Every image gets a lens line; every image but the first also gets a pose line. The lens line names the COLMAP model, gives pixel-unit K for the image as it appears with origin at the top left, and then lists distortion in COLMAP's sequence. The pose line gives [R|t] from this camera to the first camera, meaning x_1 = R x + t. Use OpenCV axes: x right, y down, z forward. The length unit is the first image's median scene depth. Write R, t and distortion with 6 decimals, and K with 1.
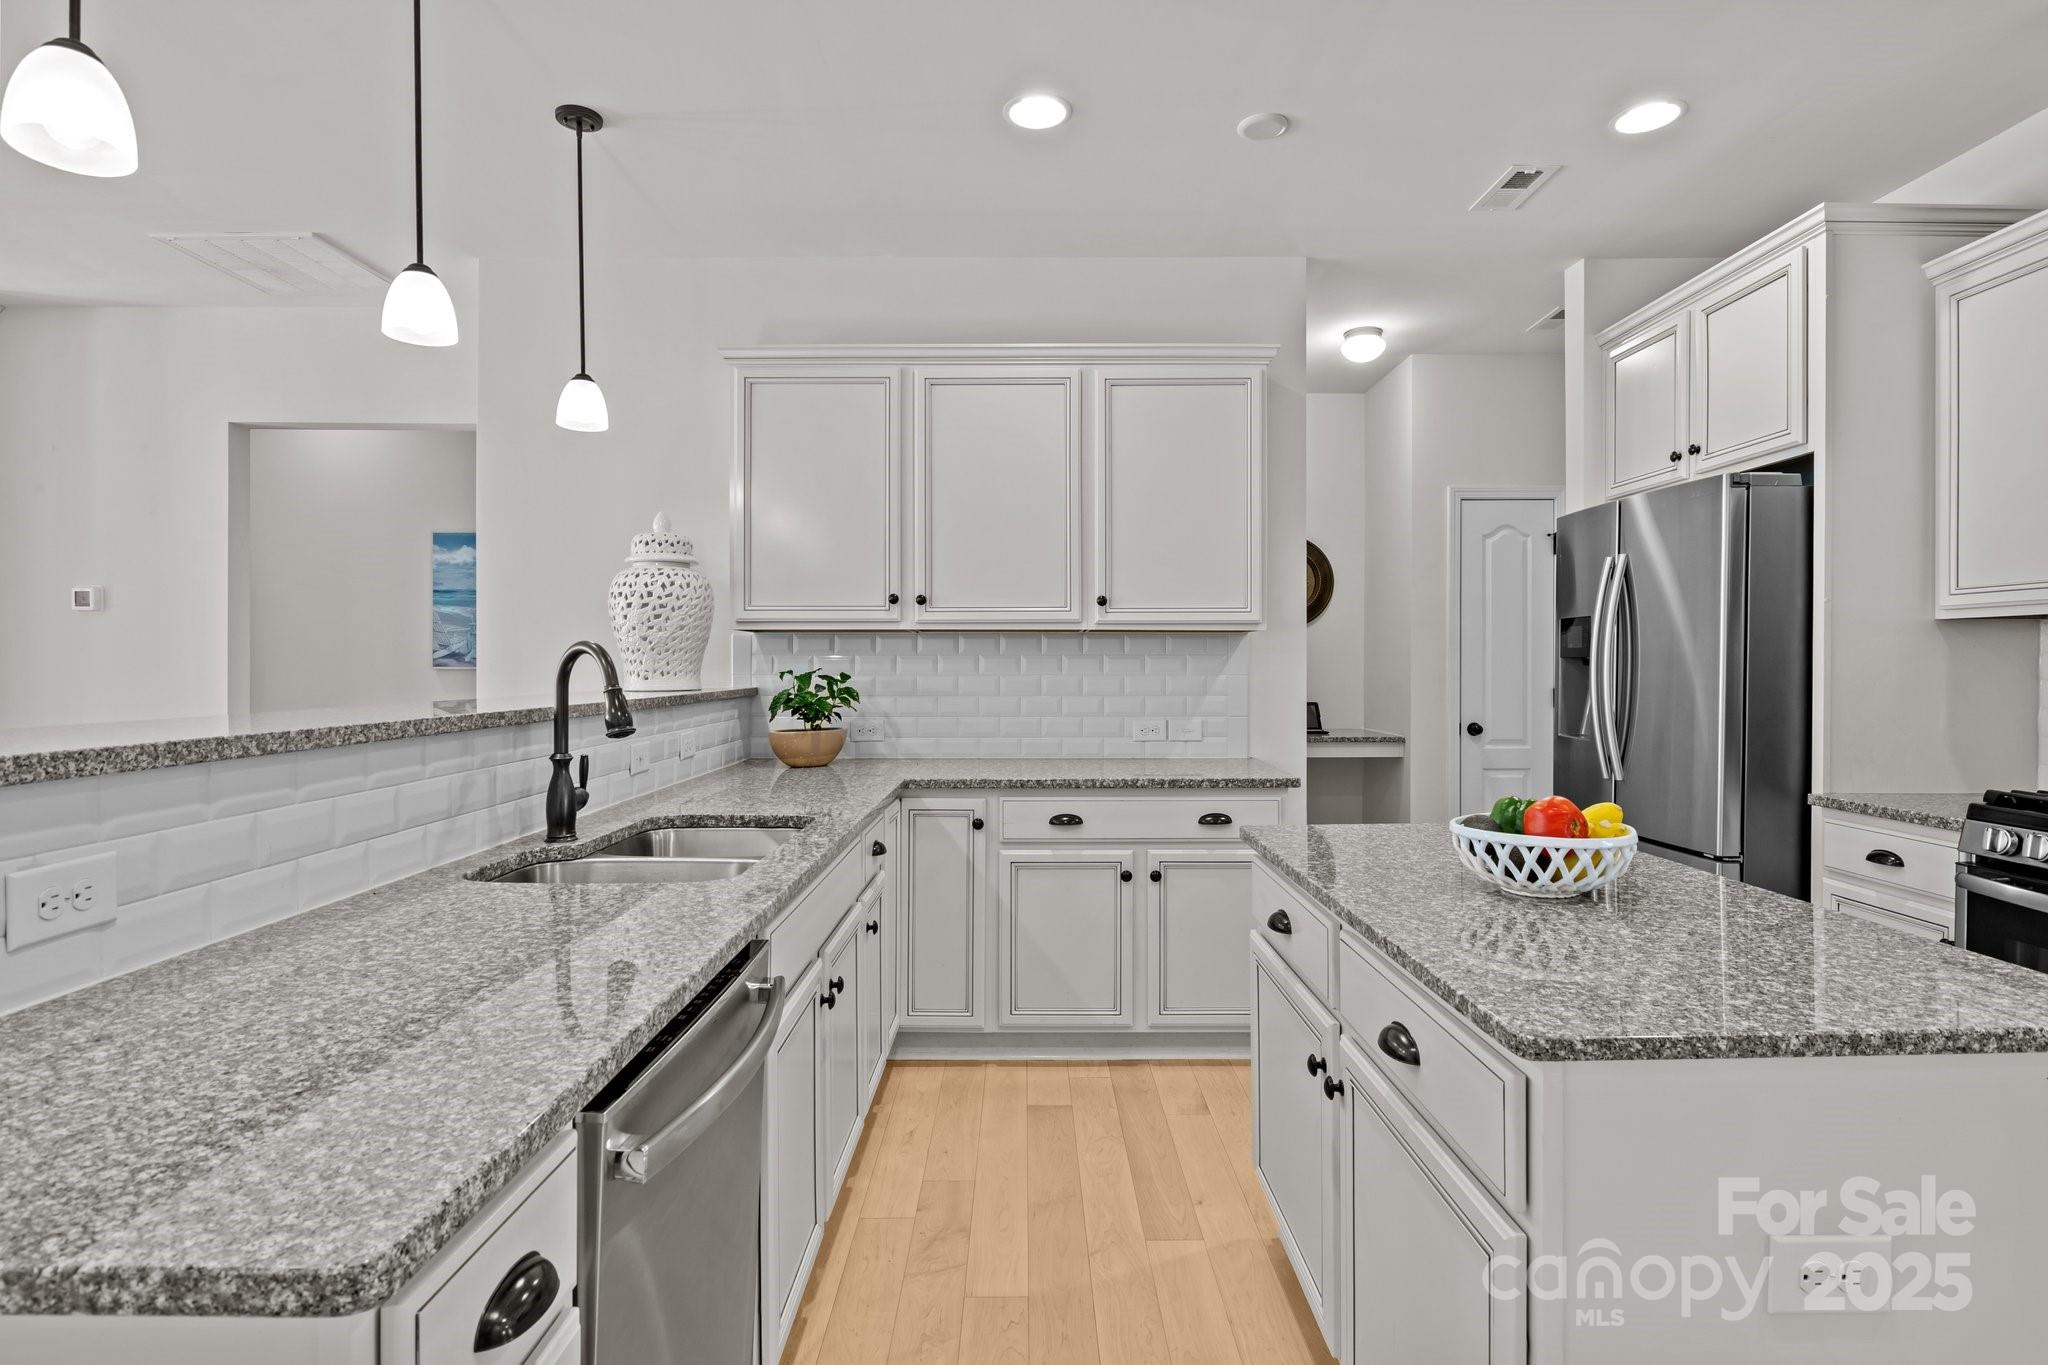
lens RADIAL K [[1019.5, 0, 1036.5], [0, 1019.5, 667.4], [0, 0, 1]] dist [-0.007318, -0.001533]
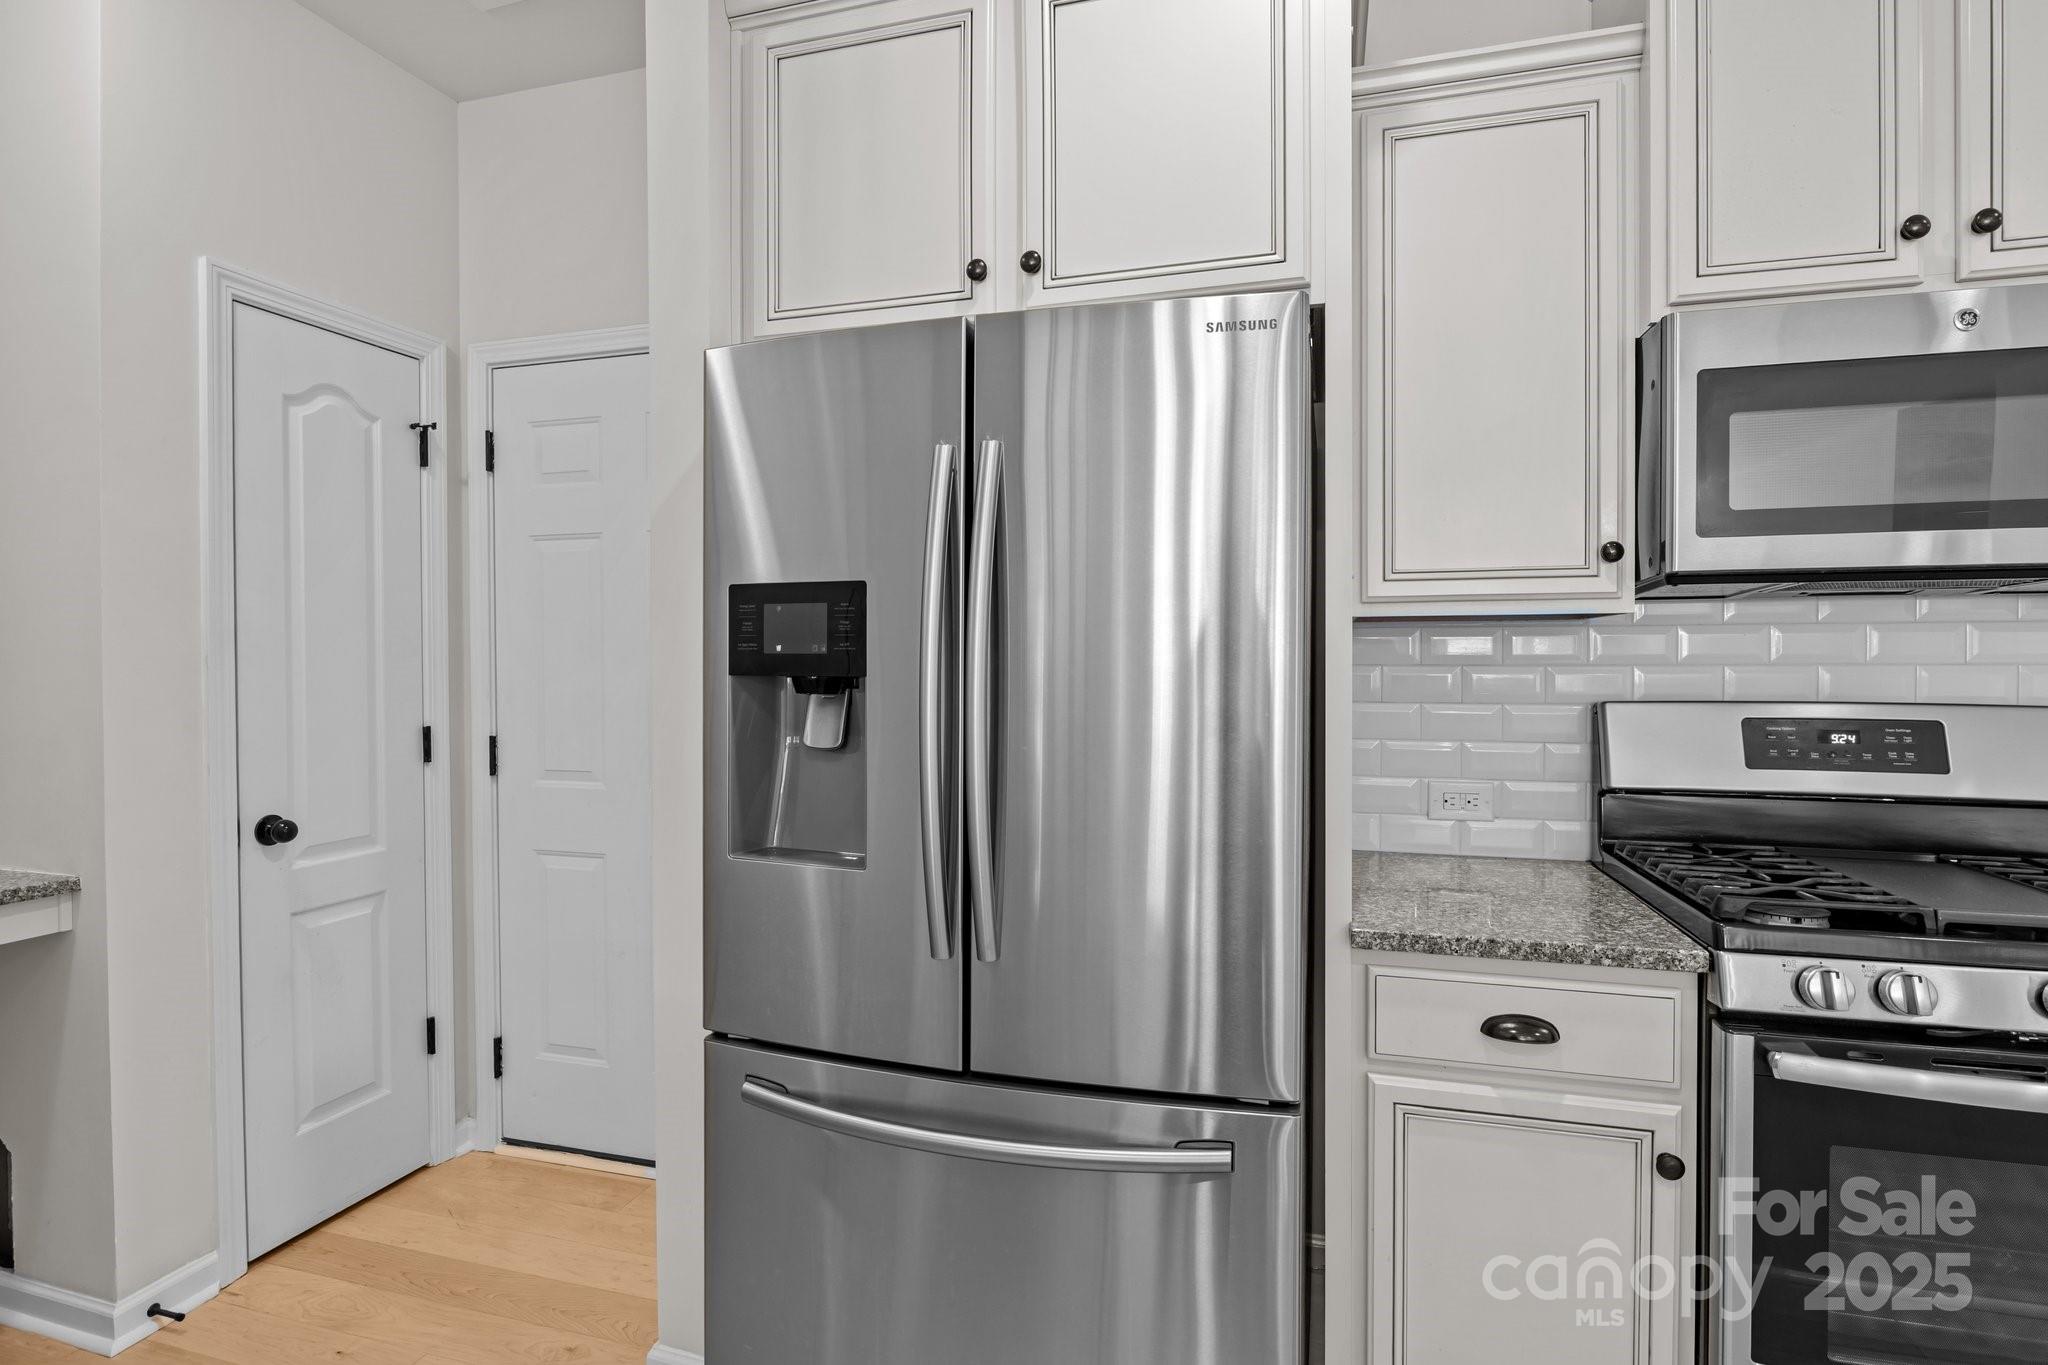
lens RADIAL K [[1019.5, 0, 1026.0], [0, 1019.5, 669.8], [0, 0, 1]] dist [-0.007318, -0.001533]
pose [[0.290495, -0.010688, 0.956817, 0.159995], [0.005604, 0.999939, 0.009469, -0.017183], [-0.956860, 0.002612, 0.290538, 0.855791]]
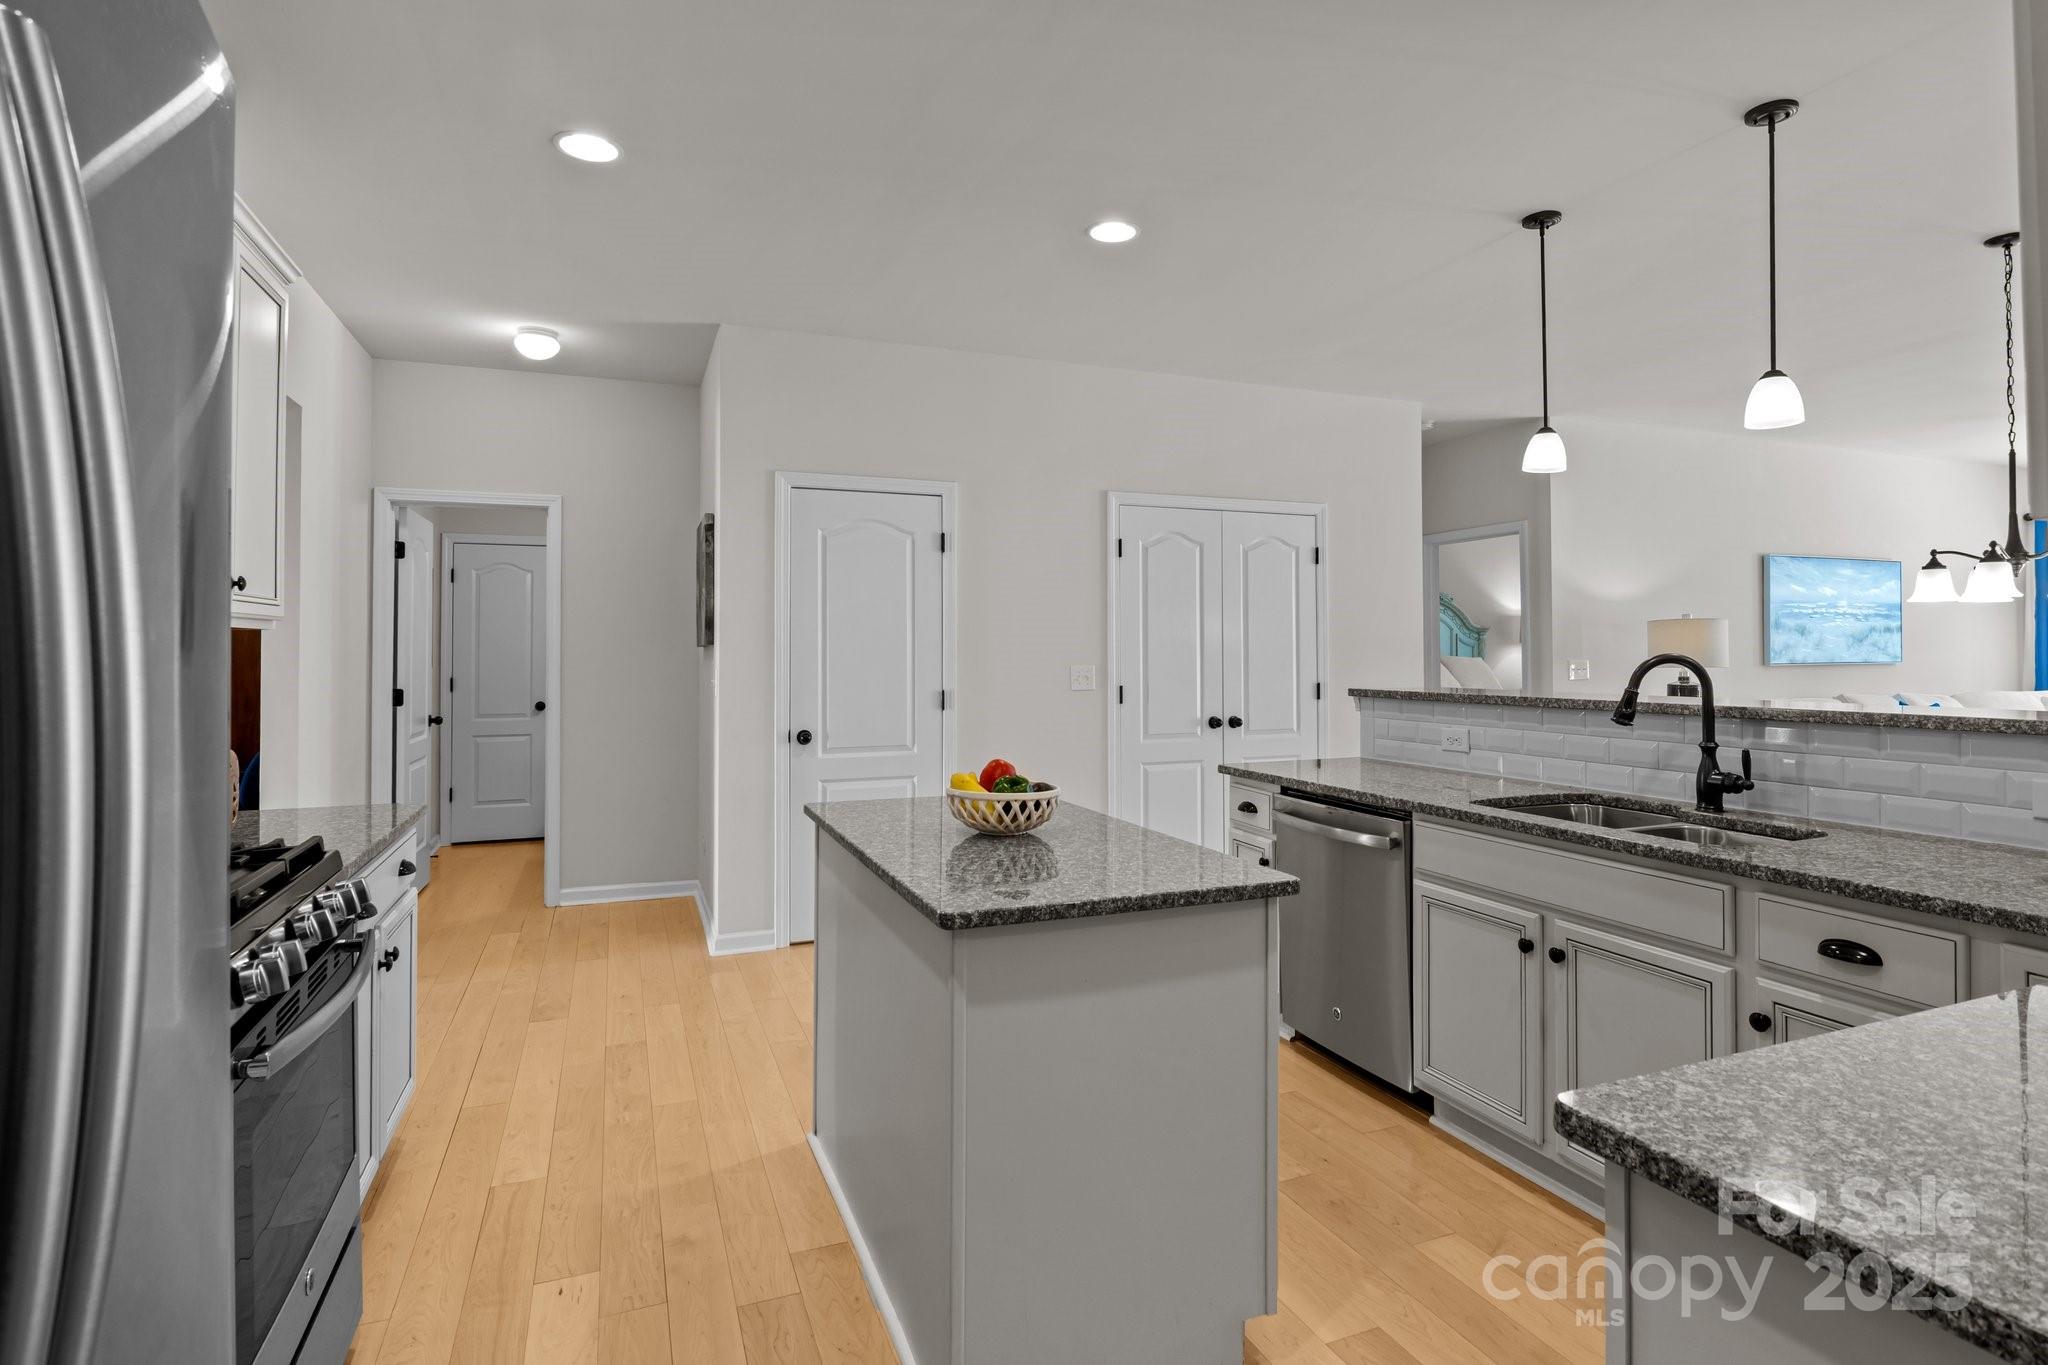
lens RADIAL K [[1019.5, 0, 1027.7], [0, 1019.5, 647.8], [0, 0, 1]] dist [-0.007318, -0.001533]
pose [[-0.937512, 0.001513, -0.347948, 0.480817], [0.003006, 0.999988, -0.003749, -0.019043], [0.347939, -0.004561, -0.937506, 1.181709]]
